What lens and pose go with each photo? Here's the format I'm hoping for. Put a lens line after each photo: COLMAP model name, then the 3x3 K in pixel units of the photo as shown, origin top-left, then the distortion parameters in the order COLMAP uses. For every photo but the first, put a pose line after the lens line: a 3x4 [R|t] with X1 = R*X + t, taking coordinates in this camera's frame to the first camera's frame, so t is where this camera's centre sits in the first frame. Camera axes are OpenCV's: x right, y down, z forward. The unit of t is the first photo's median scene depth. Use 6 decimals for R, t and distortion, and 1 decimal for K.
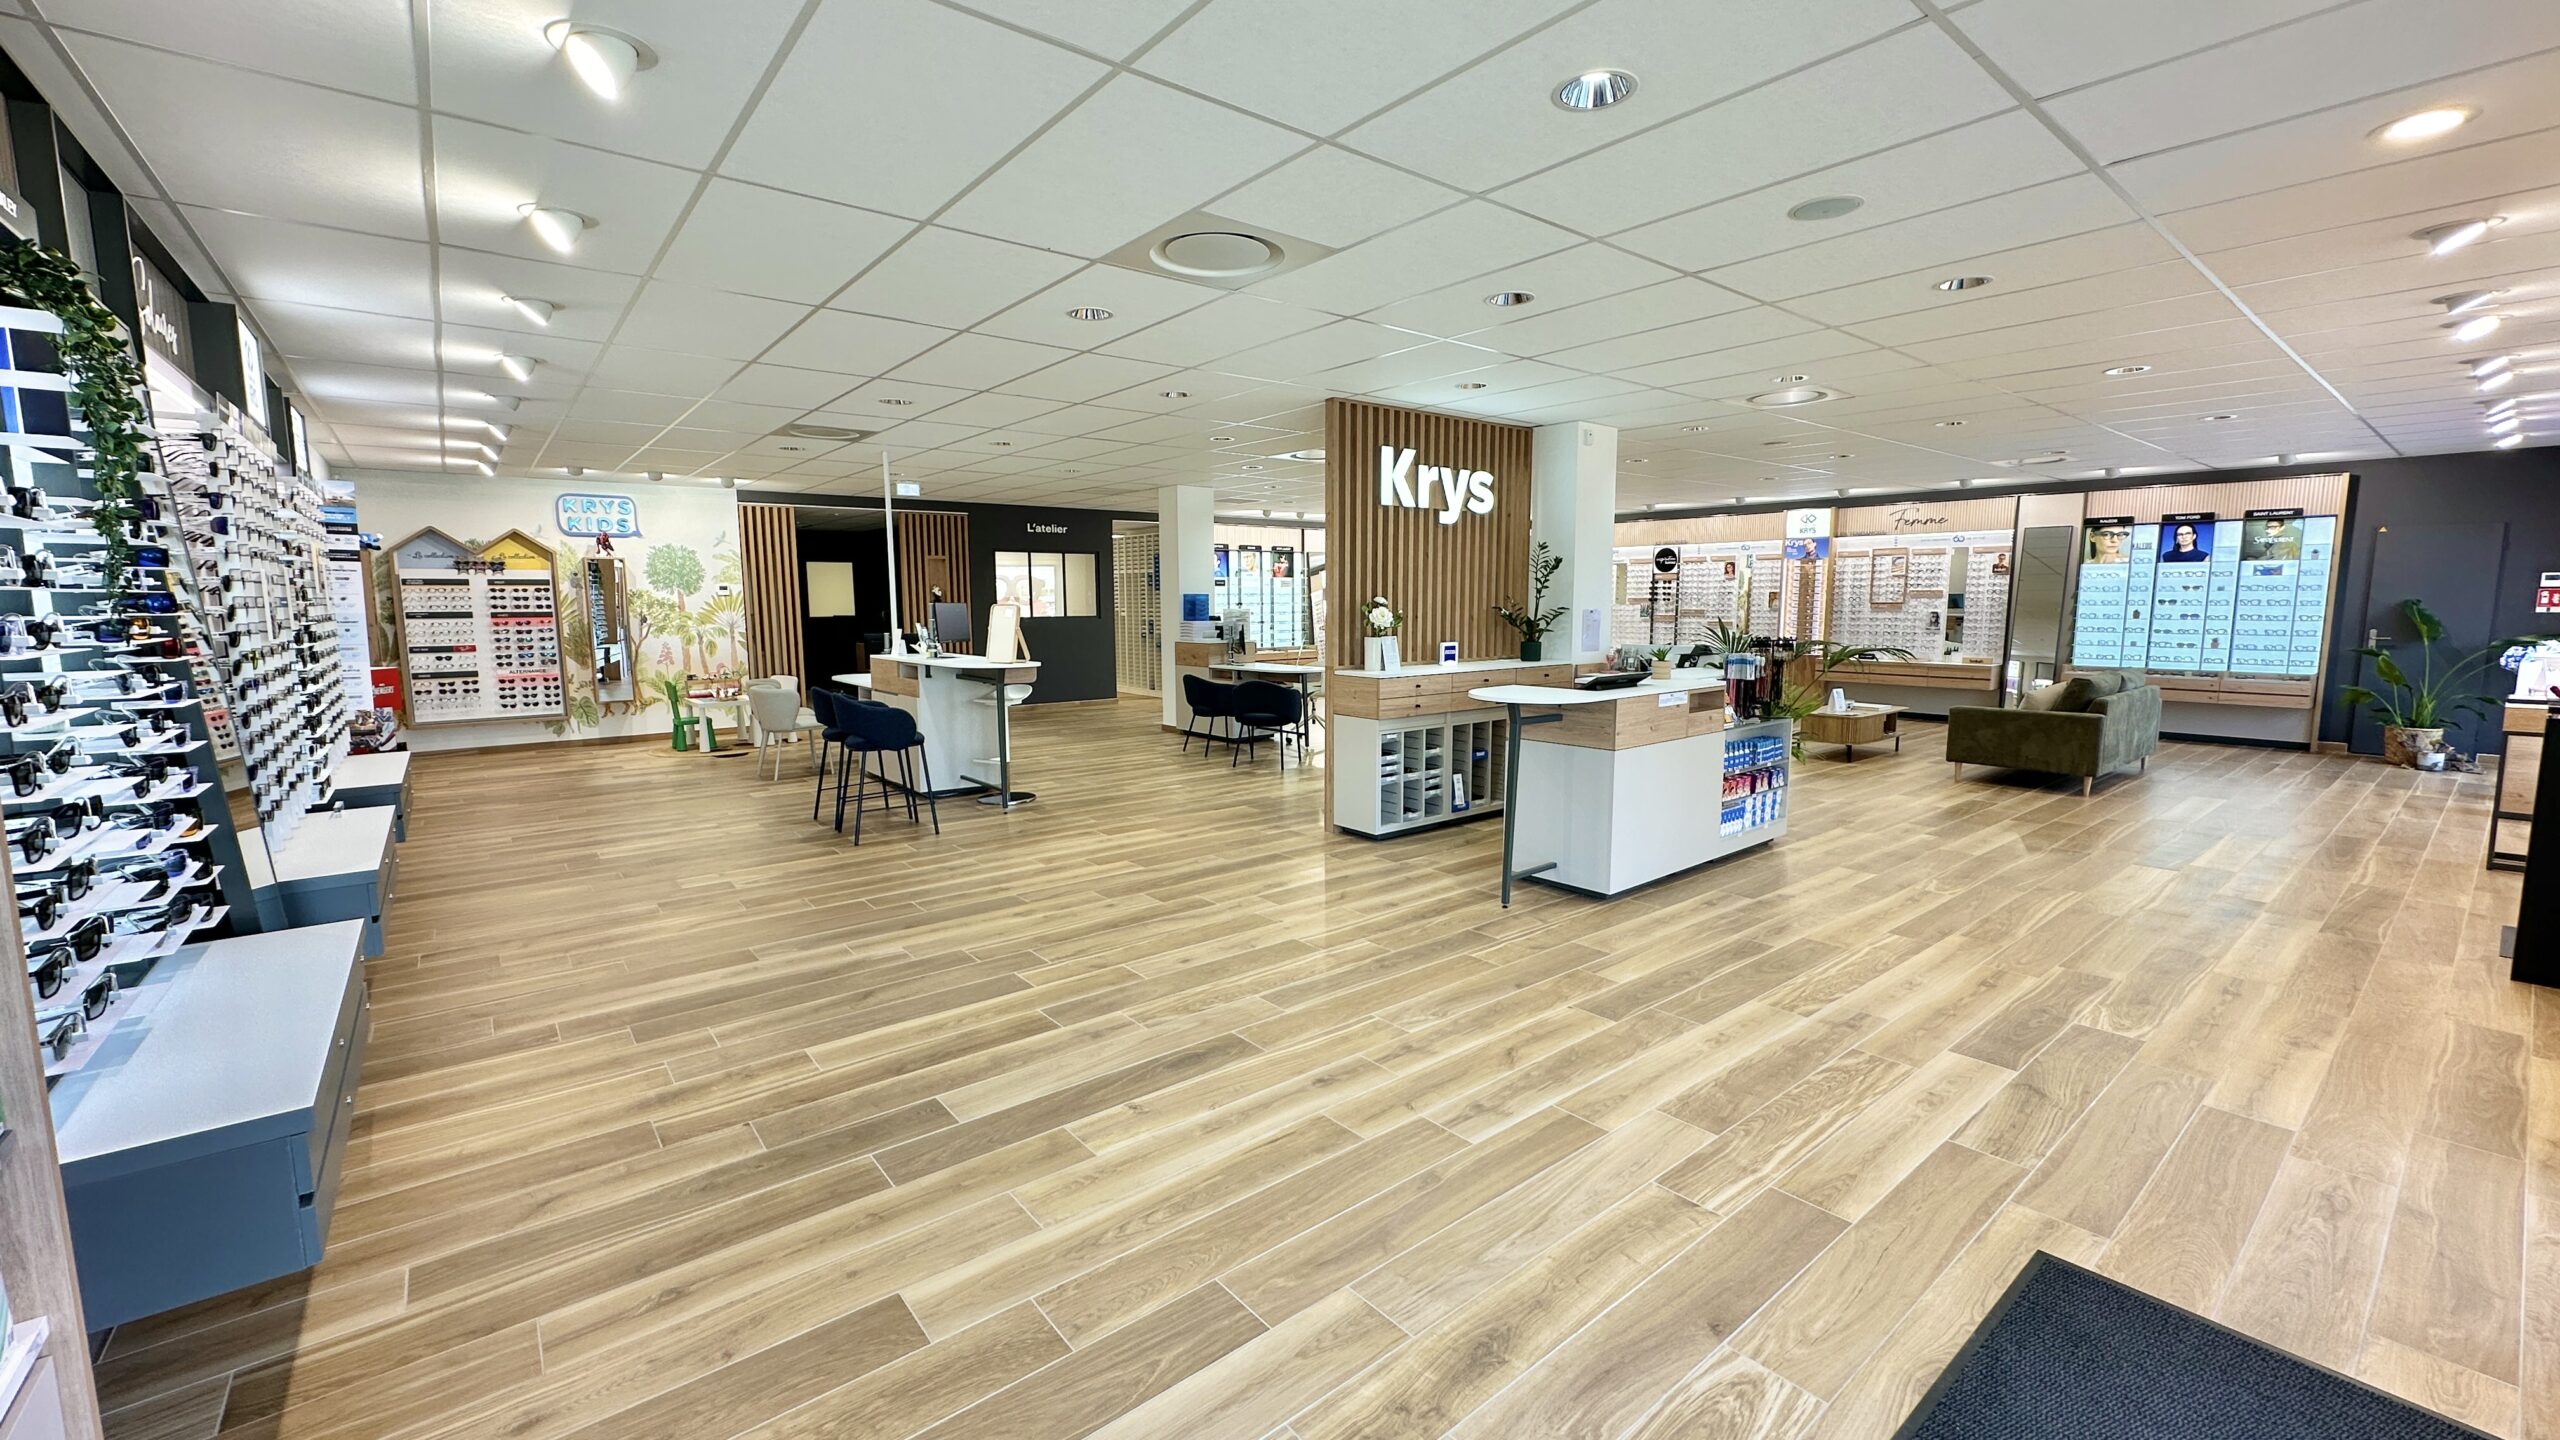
lens RADIAL K [[1015.0, 0, 1276.7], [0, 1015.0, 726.5], [0, 0, 1]] dist [0.001776, 0.000242]
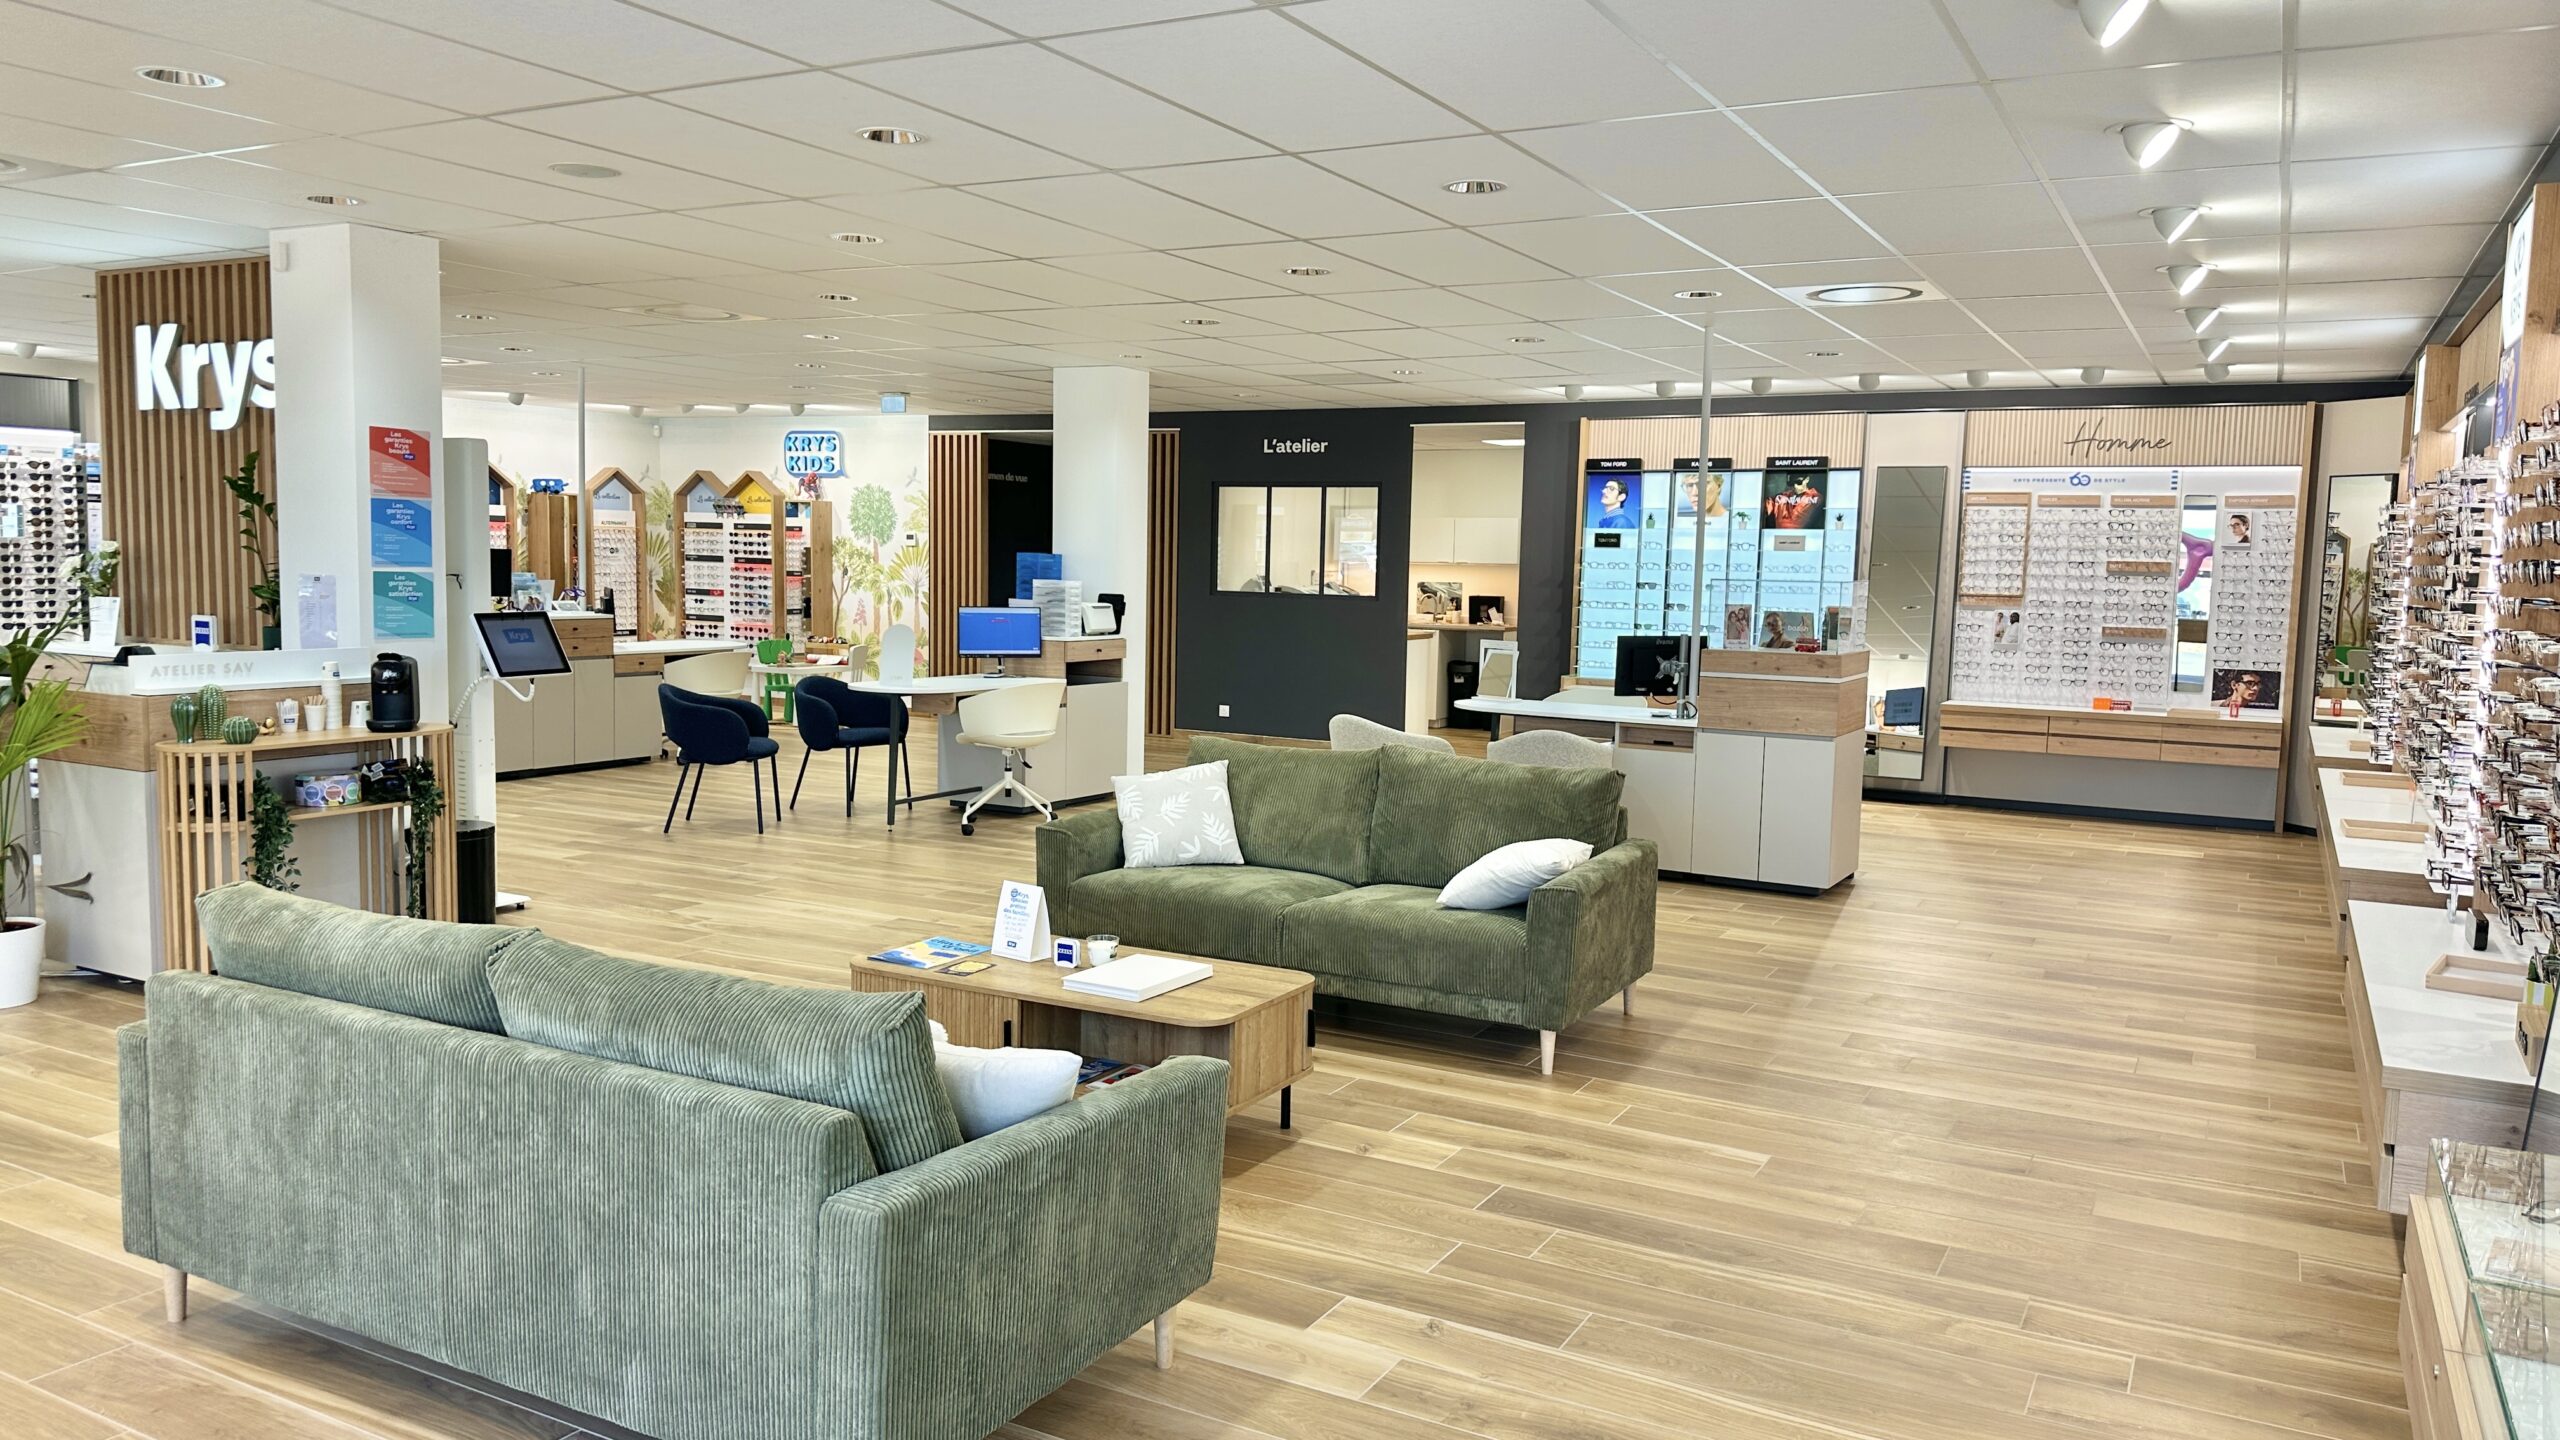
lens RADIAL K [[1780.6, 0, 1267.9], [0, 1780.6, 725.9], [0, 0, 1]] dist [0.144633, -0.226211]
pose [[0.373891, 0.104748, -0.921538, 1.032023], [-0.142472, 0.988295, 0.054532, -0.119794], [0.916464, 0.110905, 0.384439, 0.823689]]
